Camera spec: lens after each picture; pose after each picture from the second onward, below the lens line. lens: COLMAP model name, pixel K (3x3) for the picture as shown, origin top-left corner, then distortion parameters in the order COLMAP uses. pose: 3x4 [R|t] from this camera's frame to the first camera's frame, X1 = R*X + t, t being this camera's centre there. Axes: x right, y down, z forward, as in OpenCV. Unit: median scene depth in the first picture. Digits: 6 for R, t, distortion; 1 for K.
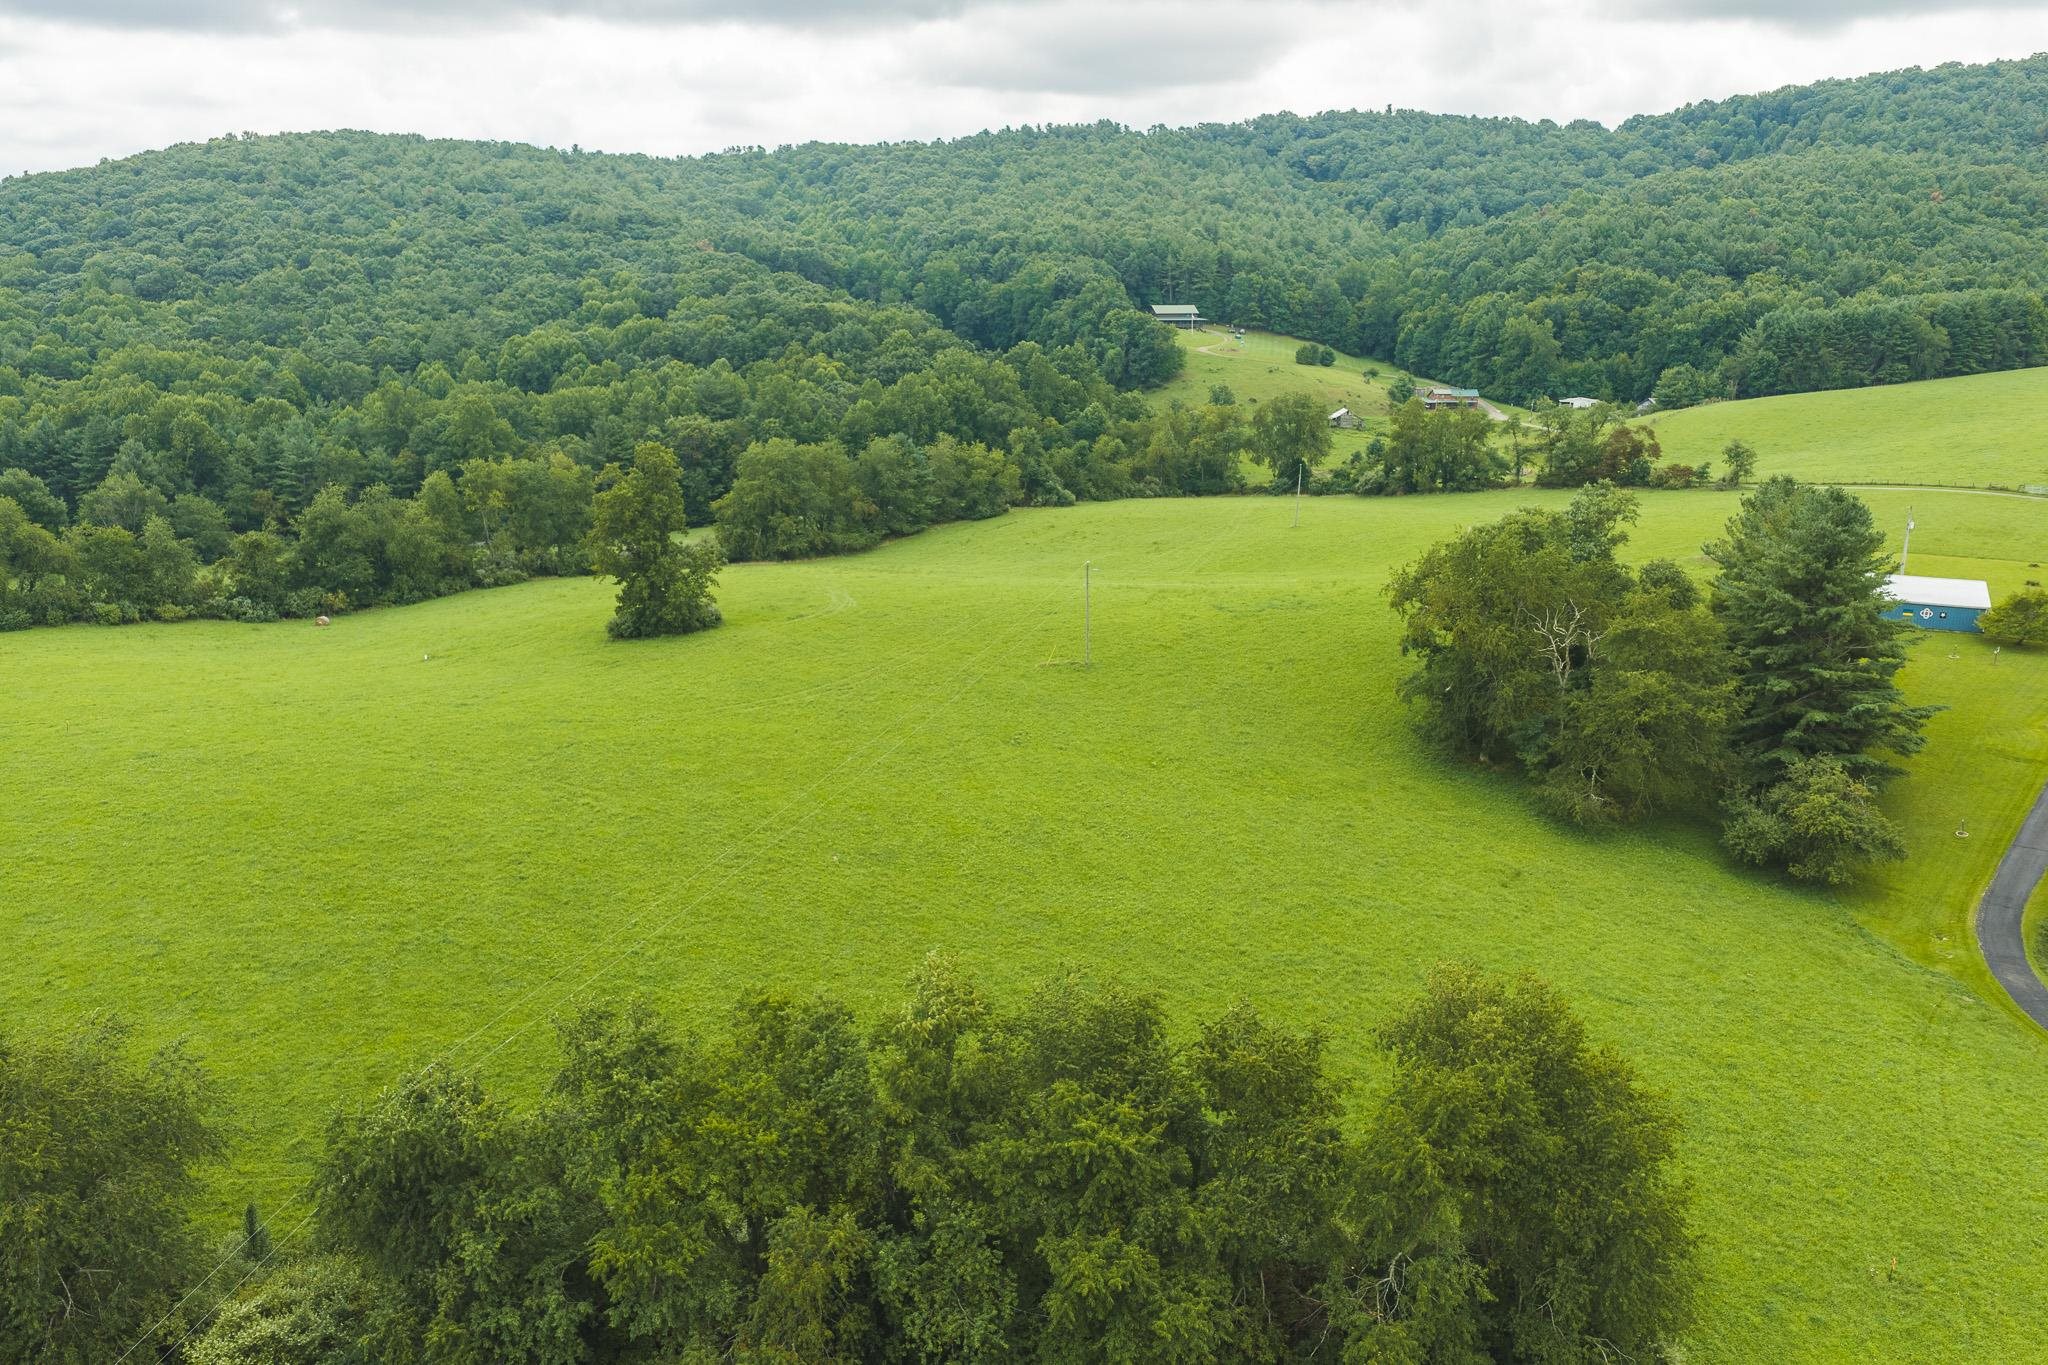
lens RADIAL K [[1726.2, 0, 1027.0], [0, 1726.2, 674.6], [0, 0, 1]] dist [0.031525, -0.034937]
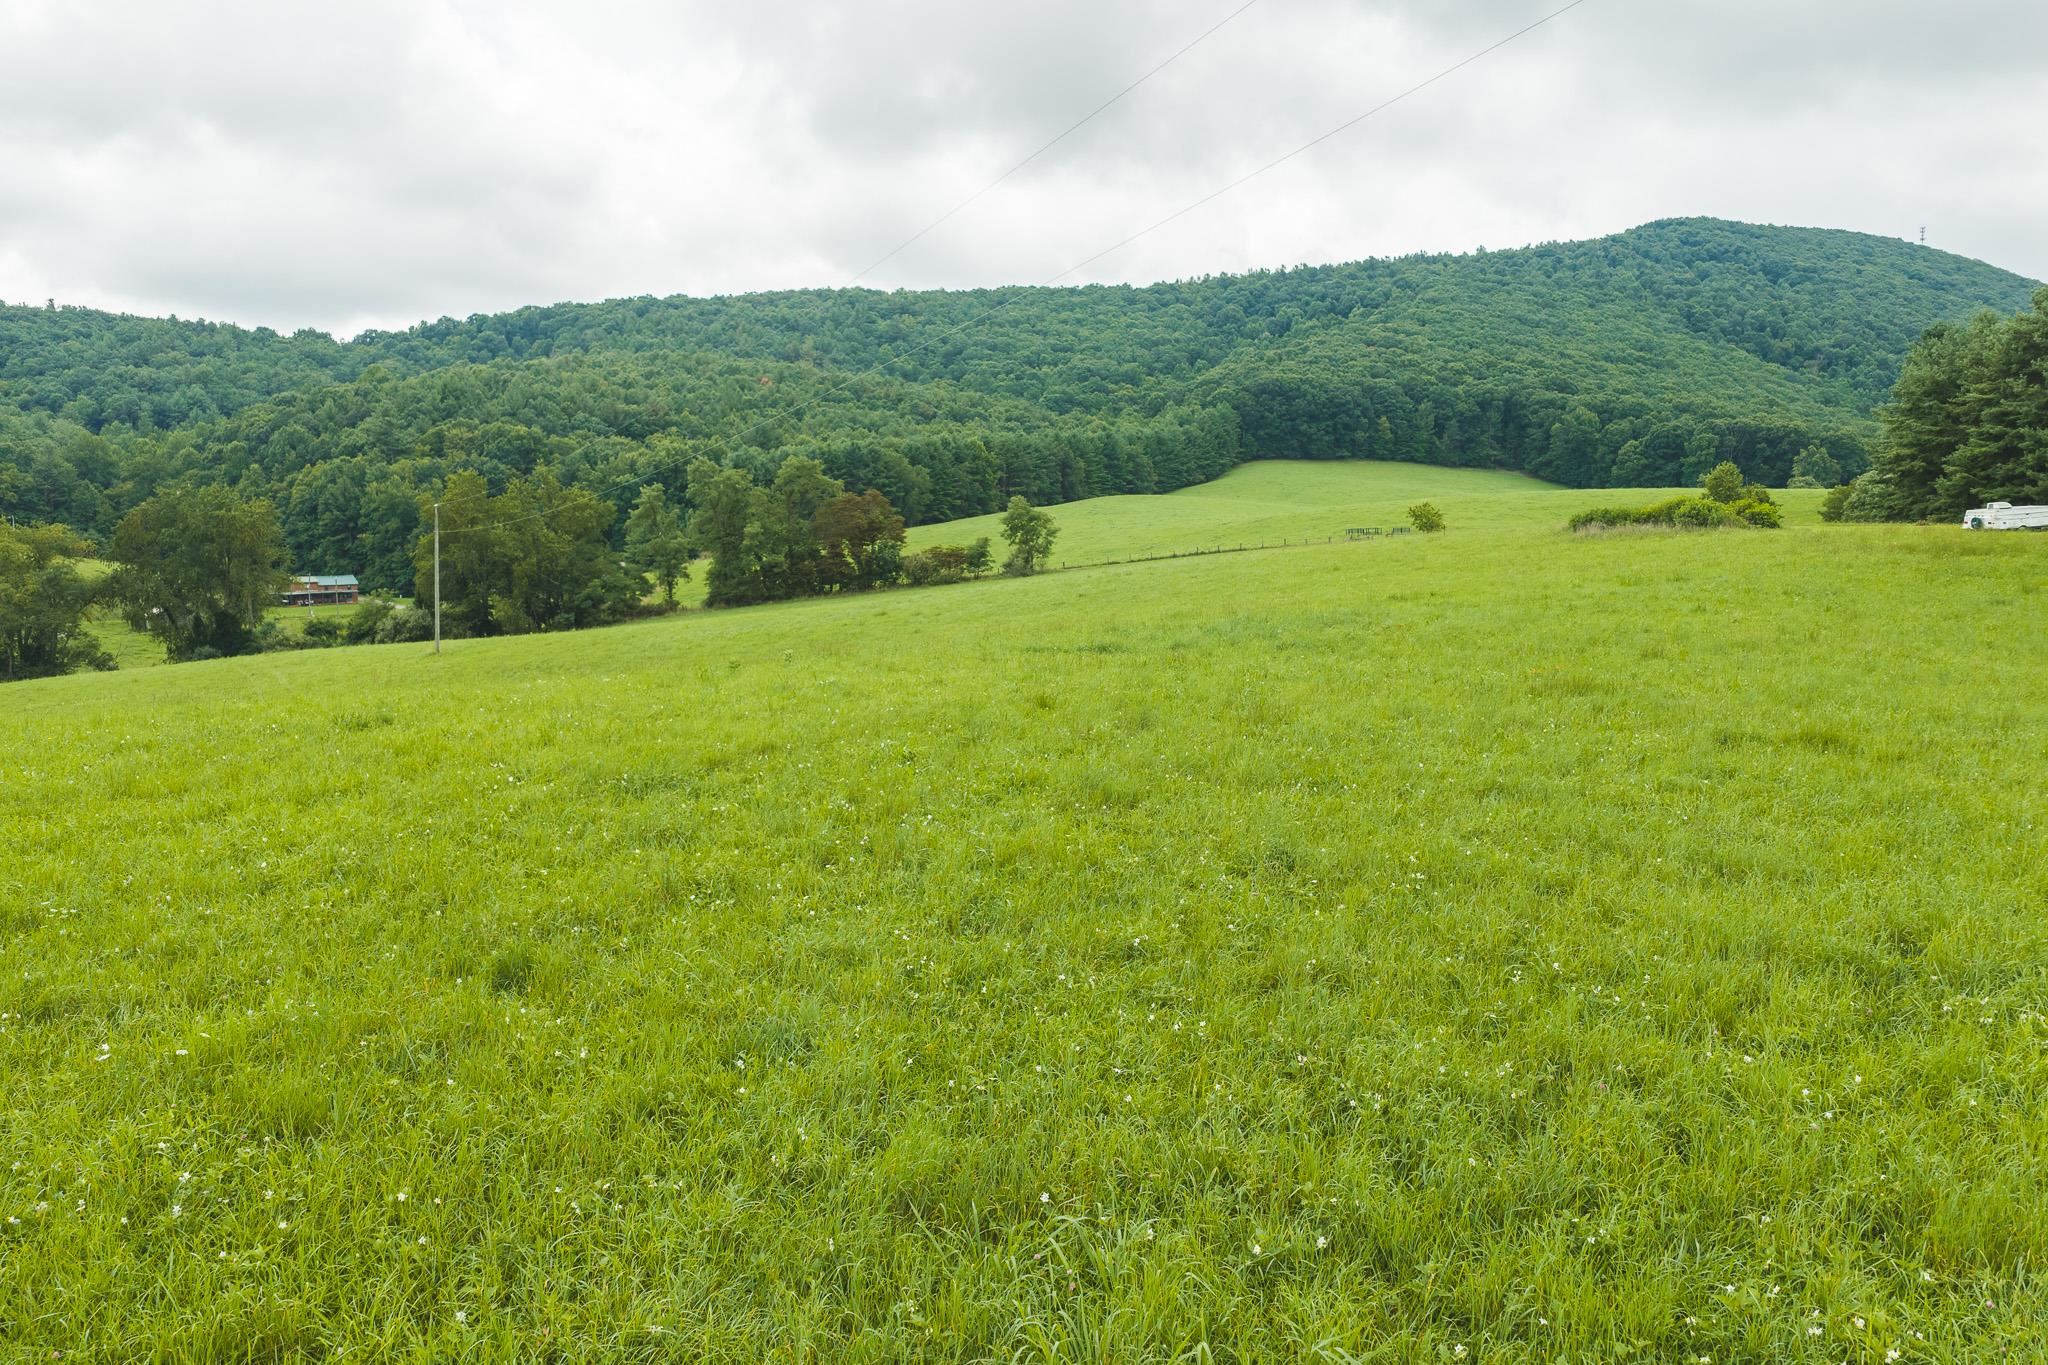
lens RADIAL K [[1726.2, 0, 1027.8], [0, 1726.2, 685.4], [0, 0, 1]] dist [0.031525, -0.034937]
pose [[0.737375, -0.080188, 0.670707, -0.010408], [0.188688, 0.977855, -0.090534, -0.005276], [-0.648594, 0.193311, 0.736177, 0.270389]]
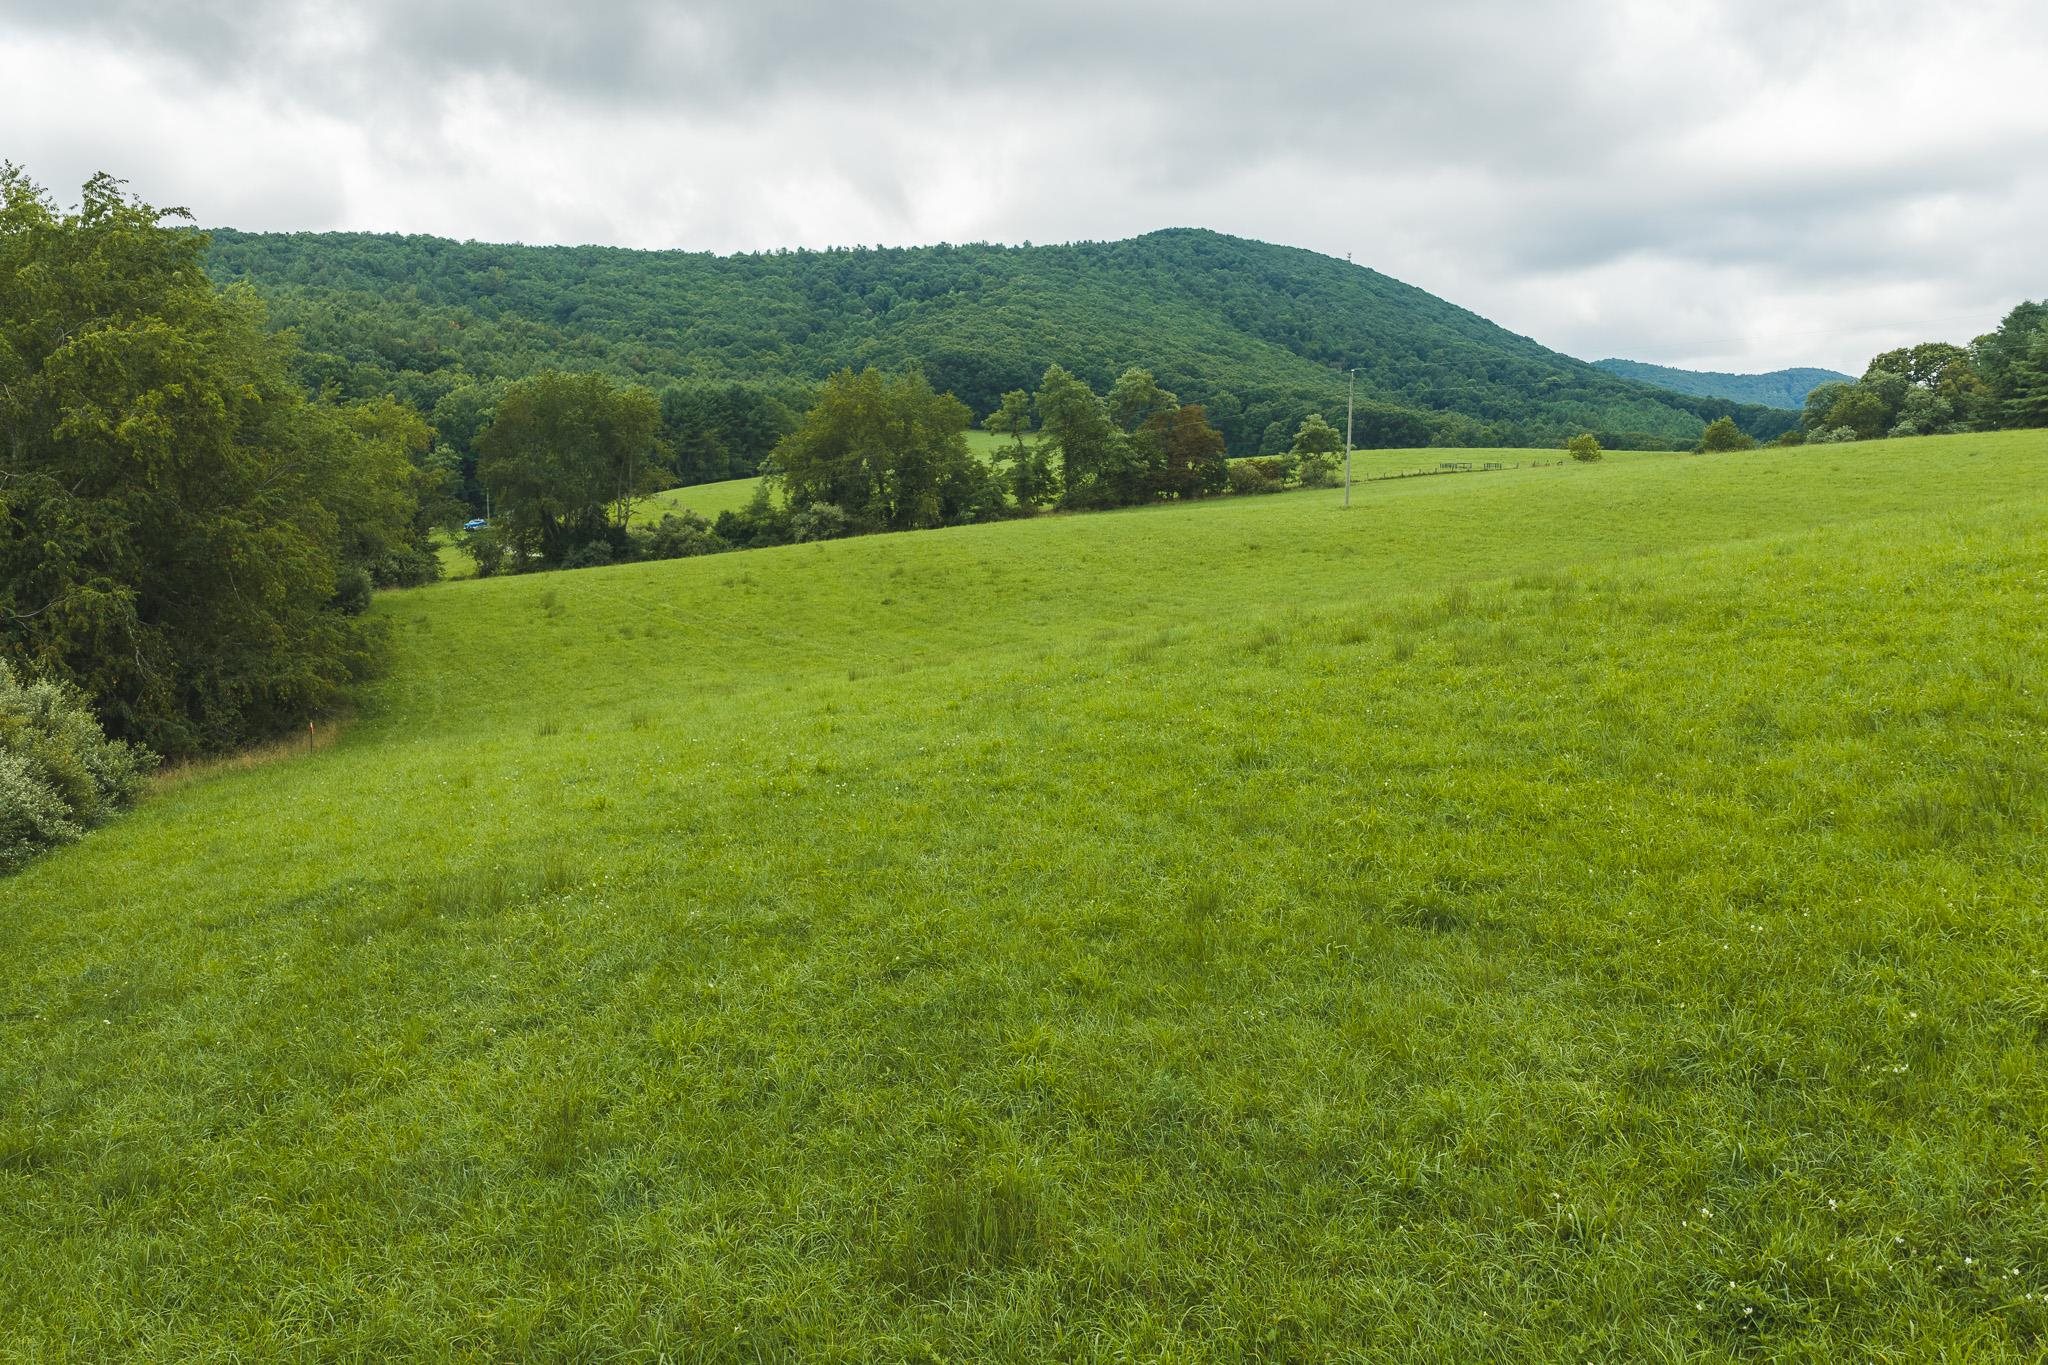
lens RADIAL K [[1726.2, 0, 1031.7], [0, 1726.2, 684.8], [0, 0, 1]] dist [0.031525, -0.034937]
pose [[0.467983, -0.094309, 0.878691, -0.133144], [0.221898, 0.974976, -0.013538, -0.023256], [-0.855426, 0.201316, 0.477199, 0.390967]]
